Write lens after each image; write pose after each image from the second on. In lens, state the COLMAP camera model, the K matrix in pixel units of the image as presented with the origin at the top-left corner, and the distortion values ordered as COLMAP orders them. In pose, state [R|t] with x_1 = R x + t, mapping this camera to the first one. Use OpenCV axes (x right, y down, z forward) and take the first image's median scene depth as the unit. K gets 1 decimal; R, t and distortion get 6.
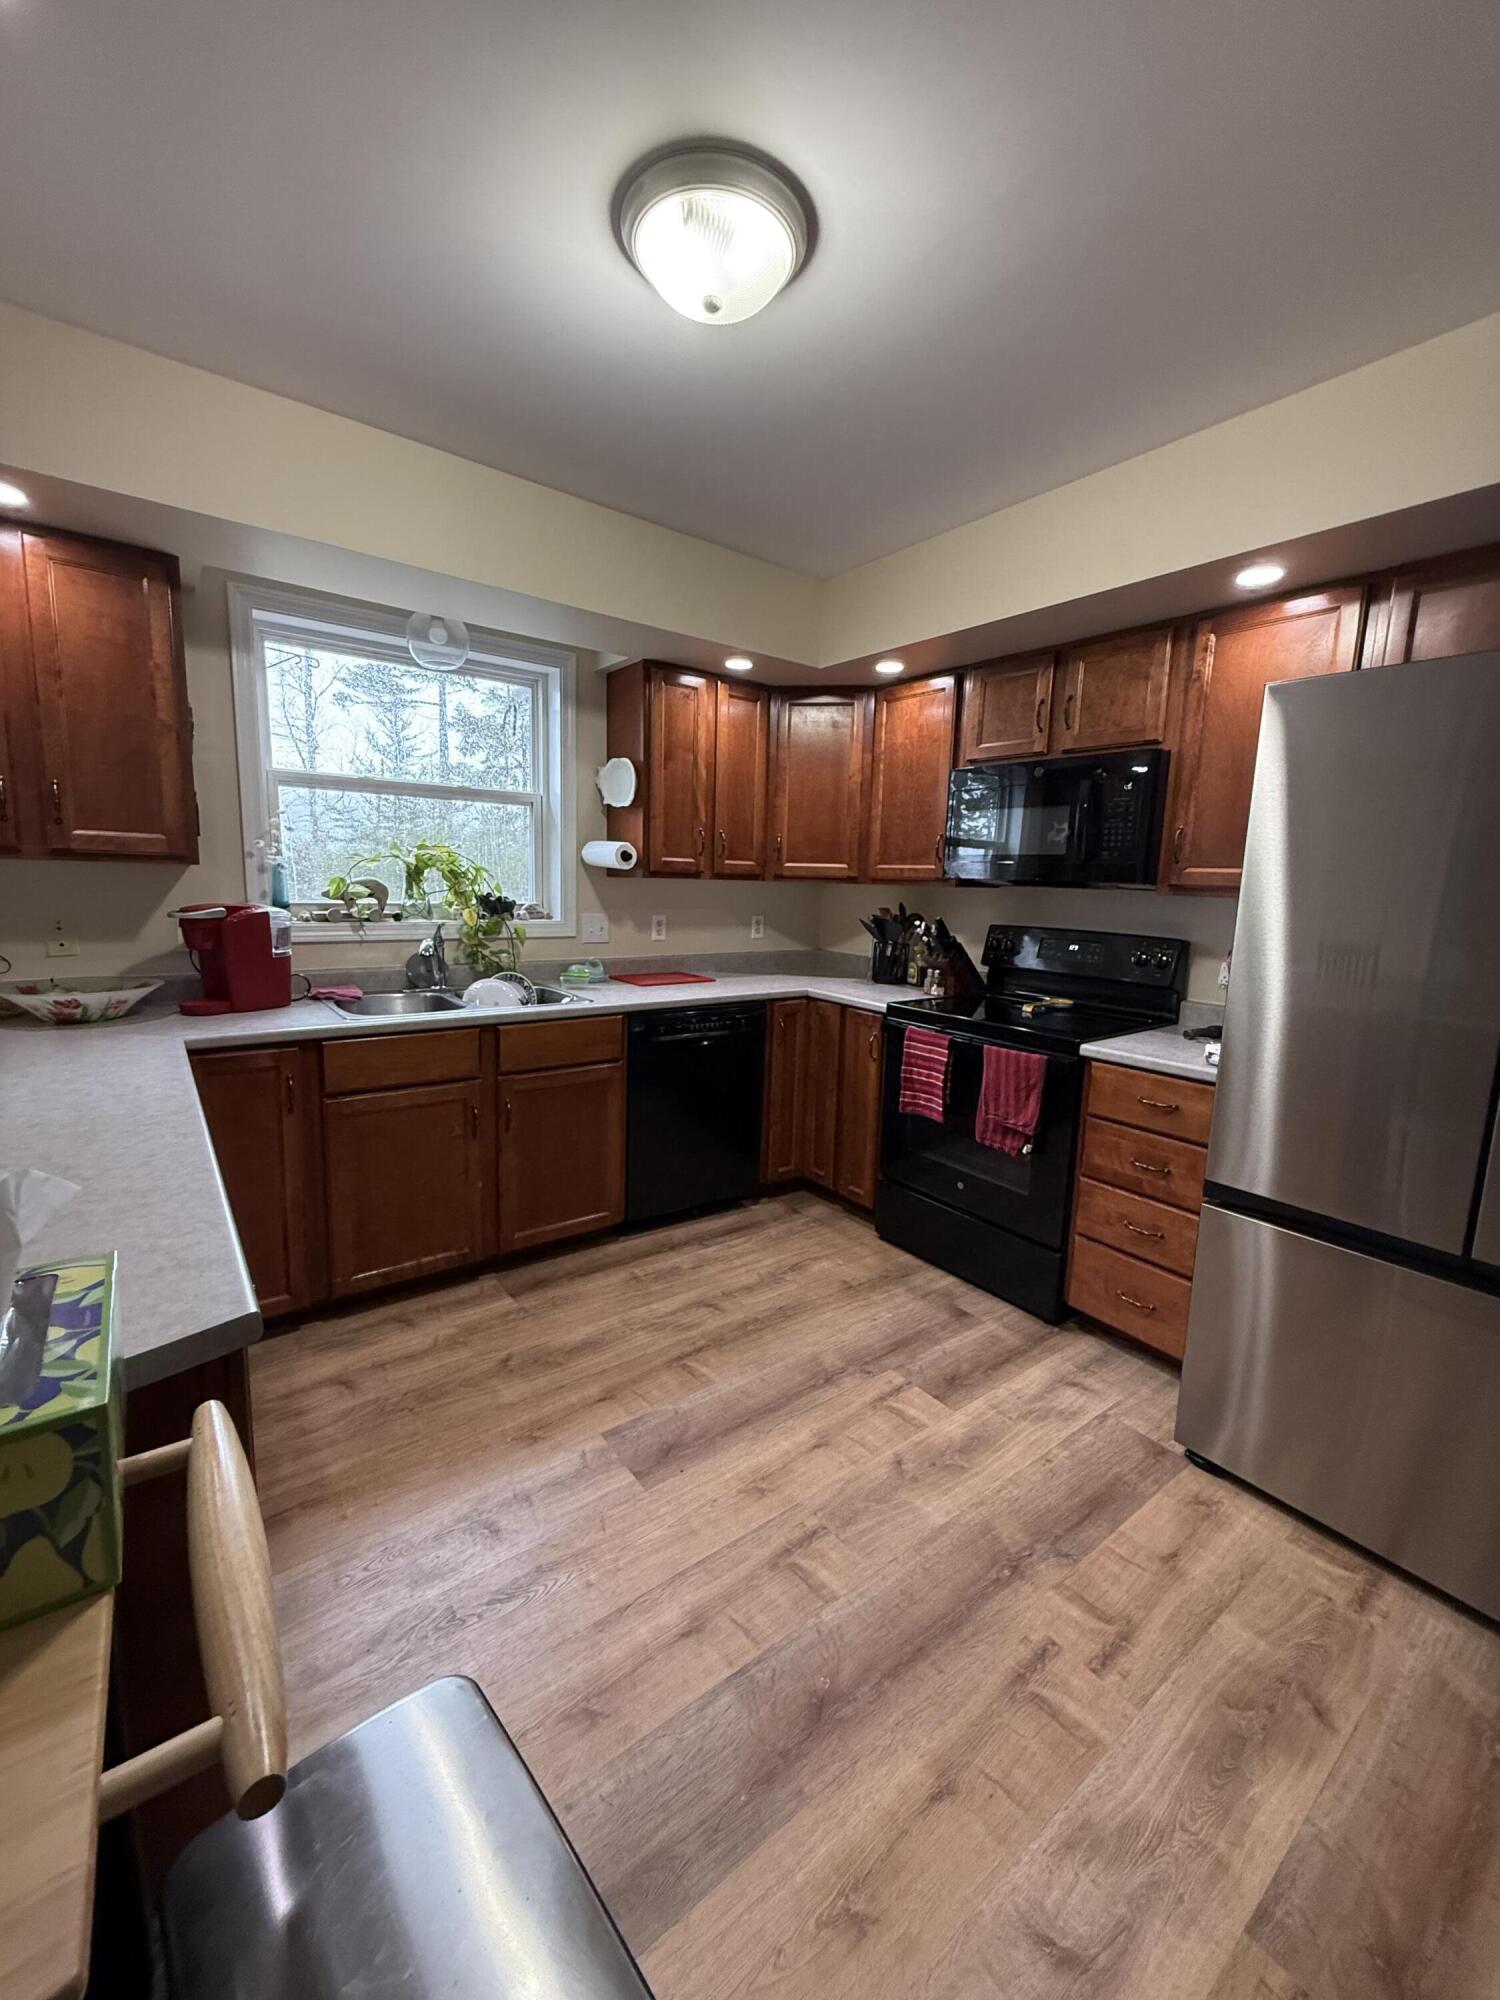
lens RADIAL K [[794.4, 0, 754.9], [0, 794.4, 998.3], [0, 0, 1]] dist [0.000383, -0.000295]
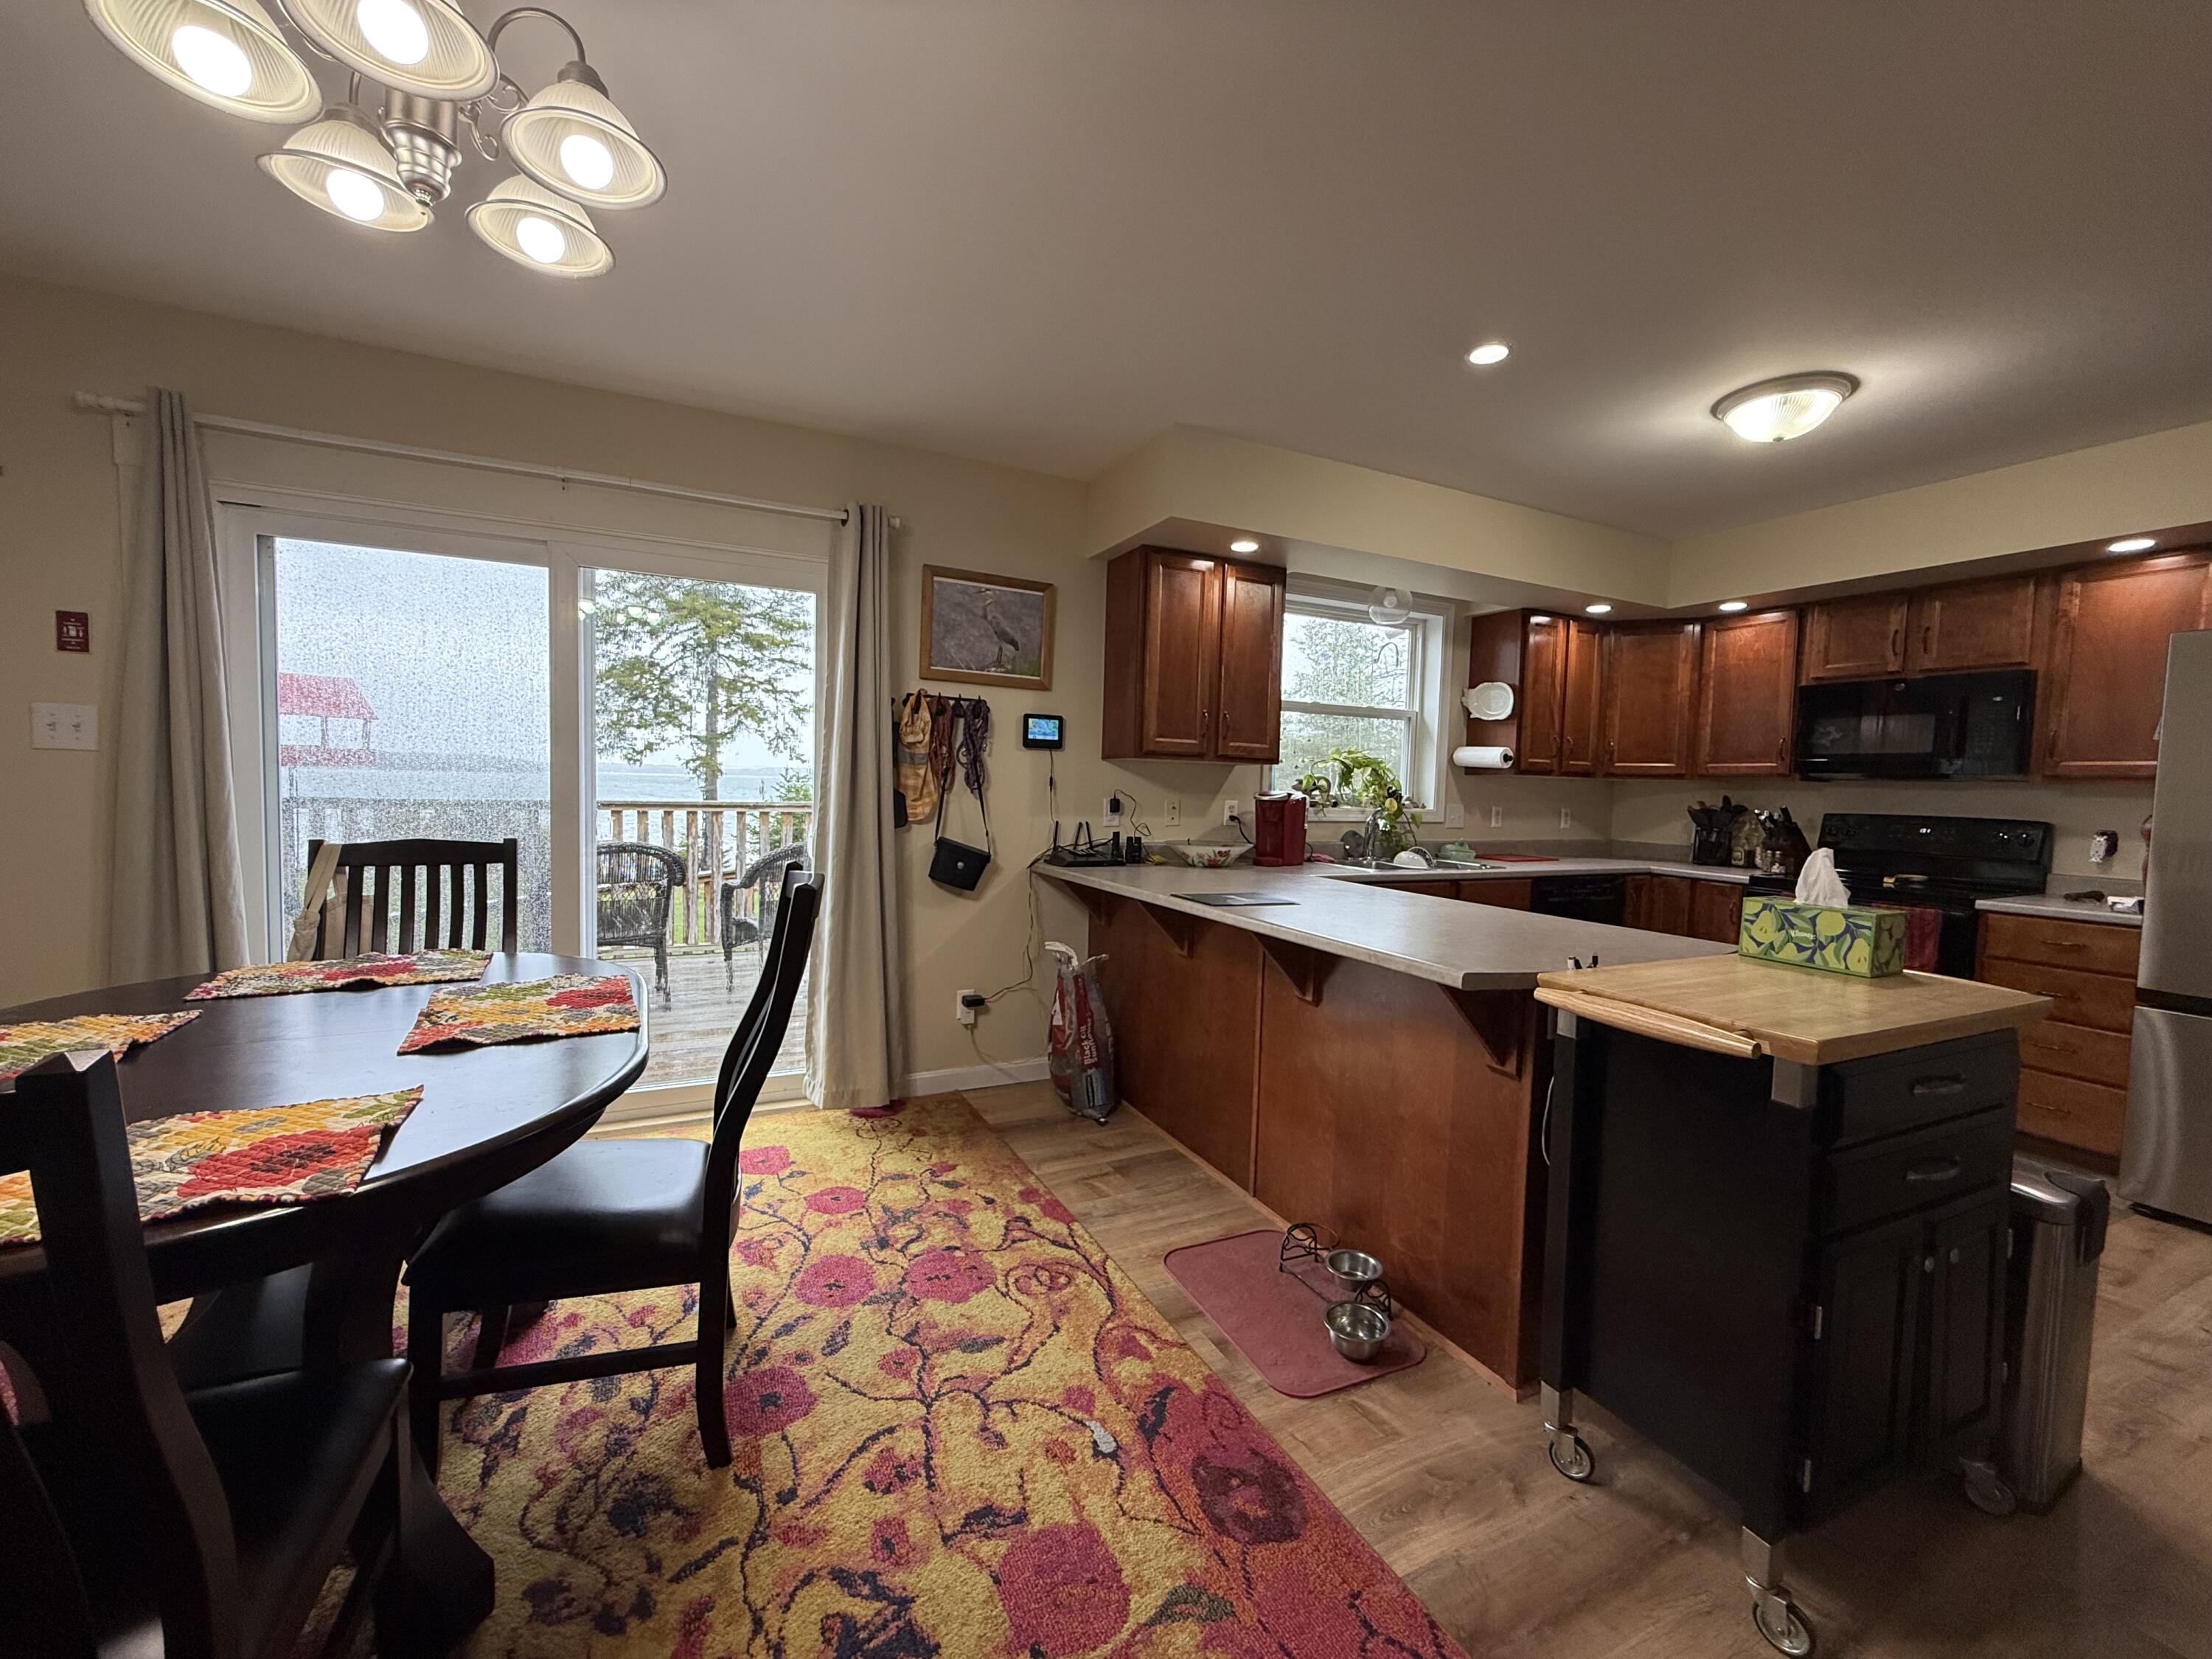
lens RADIAL K [[878.6, 0, 1116.6], [0, 878.6, 836.9], [0, 0, 1]] dist [0.000383, -0.000295]
pose [[0.980390, 0.008719, -0.196876, -0.499976], [-0.027477, 0.995310, -0.092750, 0.095556], [0.195144, 0.096340, 0.976031, -0.489844]]
